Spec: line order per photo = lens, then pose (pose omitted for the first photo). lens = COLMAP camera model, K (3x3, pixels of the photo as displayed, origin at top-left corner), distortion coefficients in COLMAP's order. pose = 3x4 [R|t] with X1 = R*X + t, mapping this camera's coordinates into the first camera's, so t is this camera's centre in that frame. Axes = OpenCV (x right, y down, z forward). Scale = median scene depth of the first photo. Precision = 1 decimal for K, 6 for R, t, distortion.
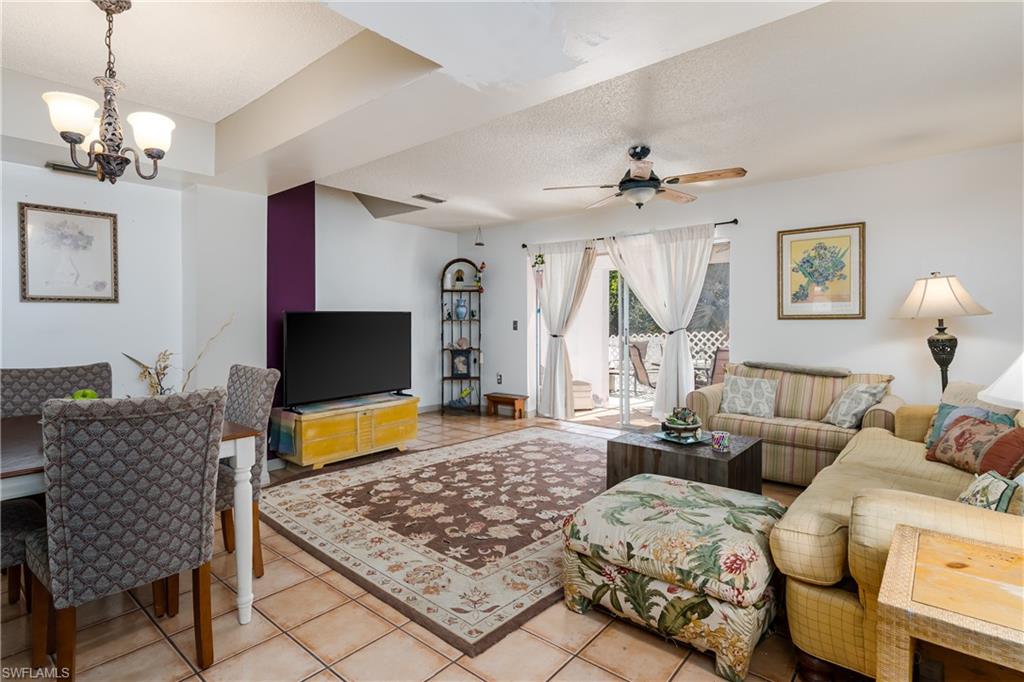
lens RADIAL K [[518.8, 0, 509.9], [0, 518.8, 320.7], [0, 0, 1]] dist [0.000478, 0.000113]
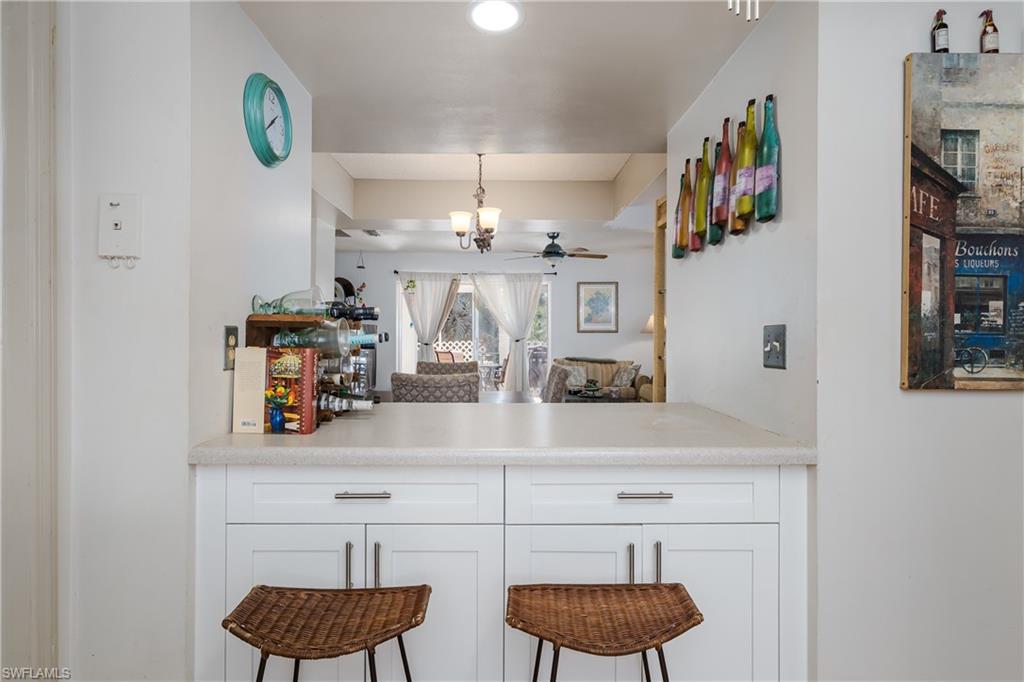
lens RADIAL K [[518.8, 0, 509.9], [0, 518.8, 320.7], [0, 0, 1]] dist [0.000478, 0.000113]
pose [[0.736986, 0.013544, 0.675773, -0.919016], [-0.006666, 0.999896, -0.012770, -0.020317], [-0.675876, 0.004906, 0.736999, -0.147761]]
